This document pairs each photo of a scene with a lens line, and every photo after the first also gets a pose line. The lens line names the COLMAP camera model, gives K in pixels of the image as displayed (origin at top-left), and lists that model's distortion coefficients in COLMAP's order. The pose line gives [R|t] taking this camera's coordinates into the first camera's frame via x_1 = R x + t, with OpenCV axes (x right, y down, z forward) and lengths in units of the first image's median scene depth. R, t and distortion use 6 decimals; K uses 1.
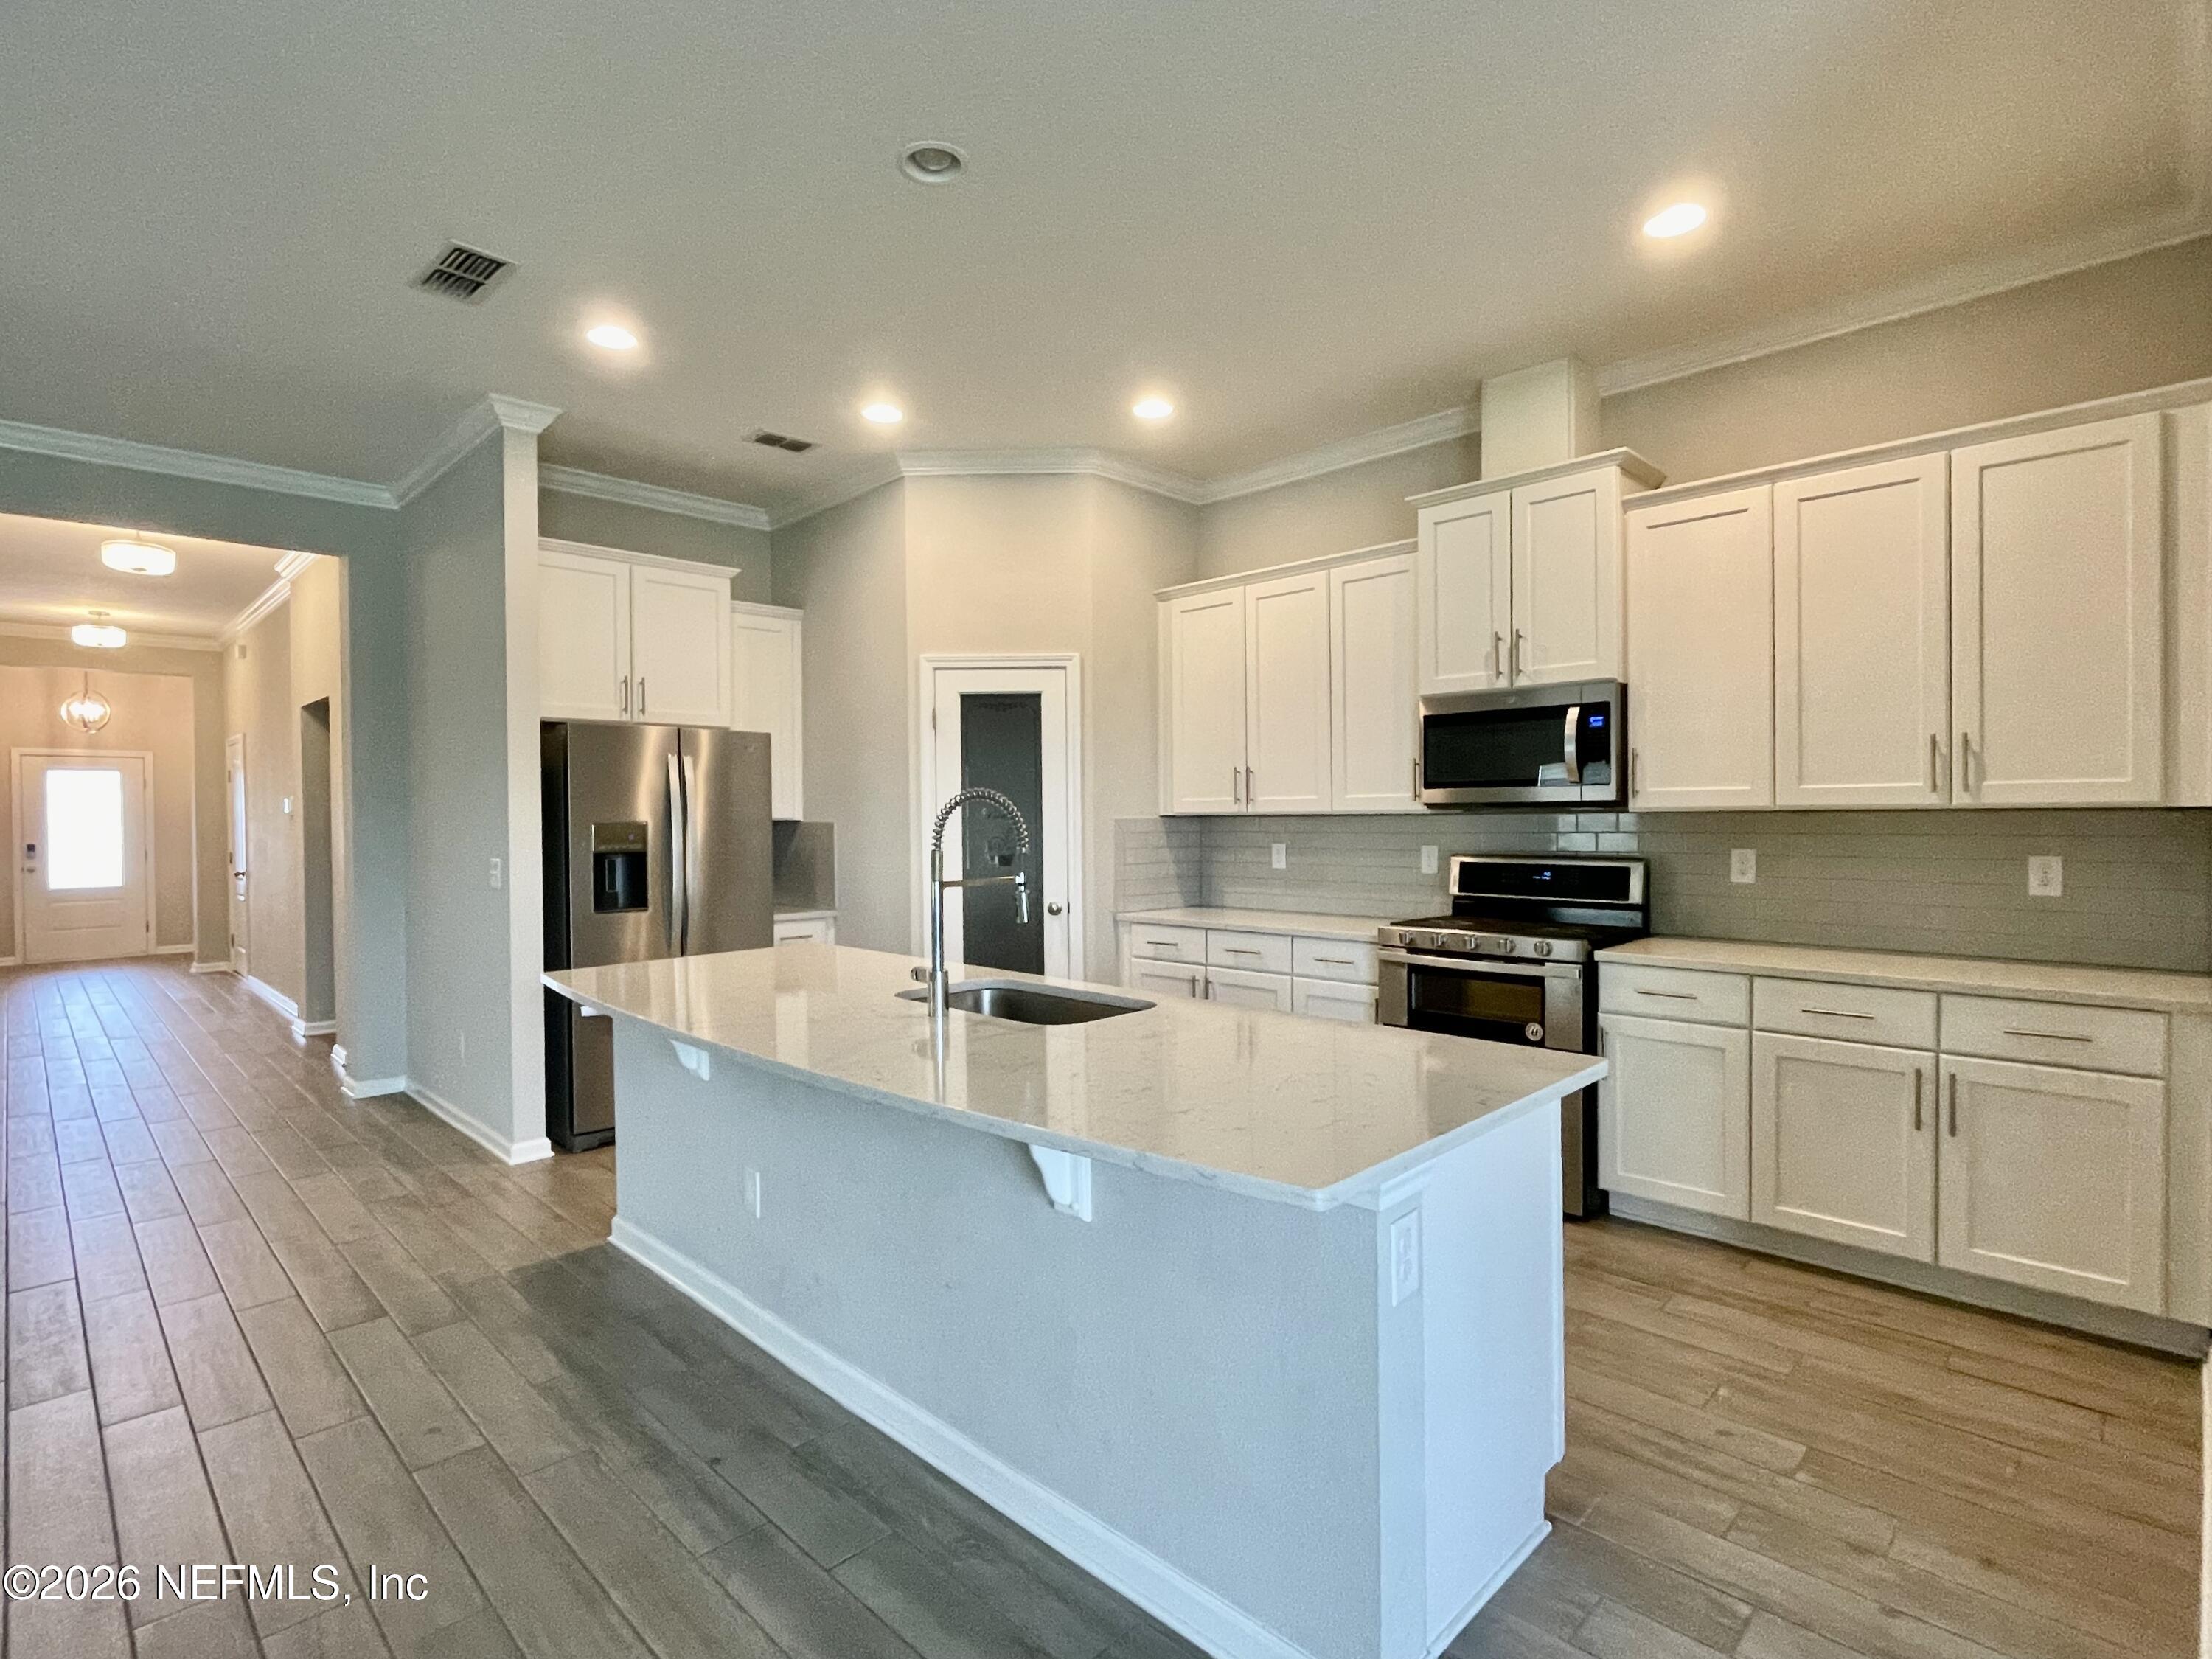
lens RADIAL K [[1089.8, 0, 1106.0], [0, 1089.8, 829.5], [0, 0, 1]] dist [-0.000711, 0.000024]
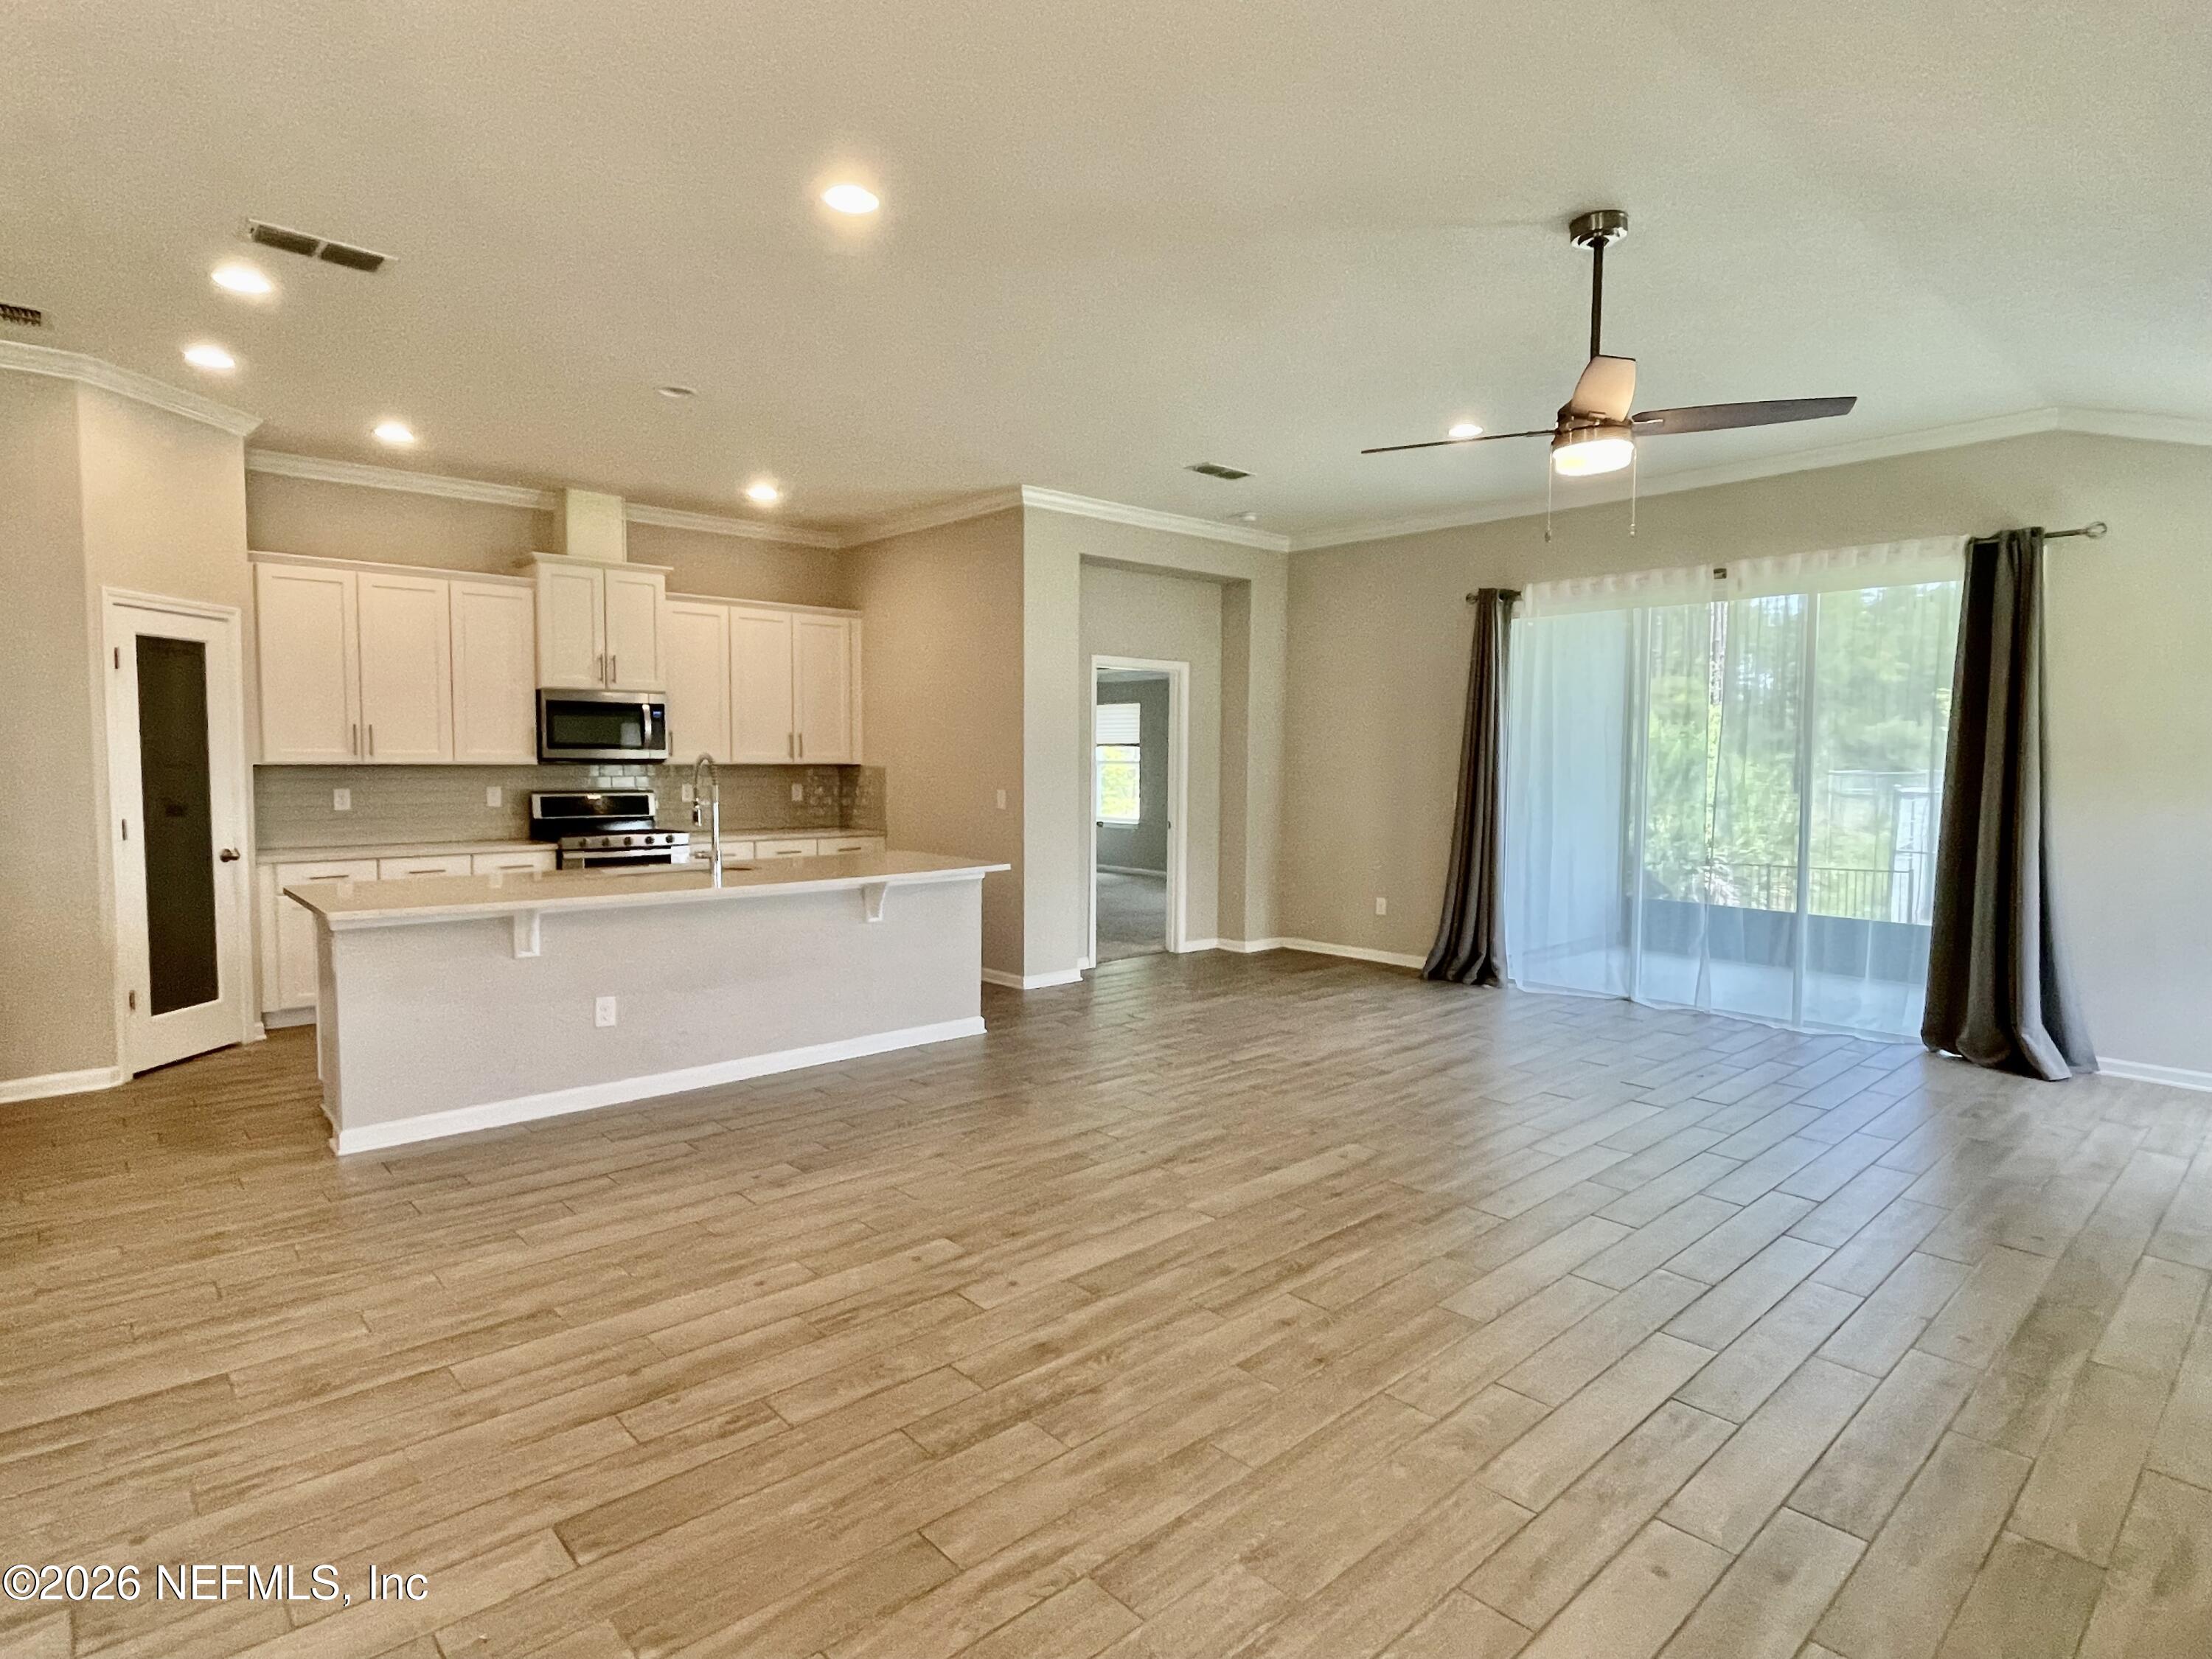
lens RADIAL K [[1170.5, 0, 1106.0], [0, 1170.5, 829.5], [0, 0, 1]] dist [-0.003891, -0.001607]
pose [[0.057768, -0.054164, 0.996860, -1.270783], [0.007484, 0.998523, 0.053821, -0.006101], [-0.998302, 0.004351, 0.058088, 0.134094]]
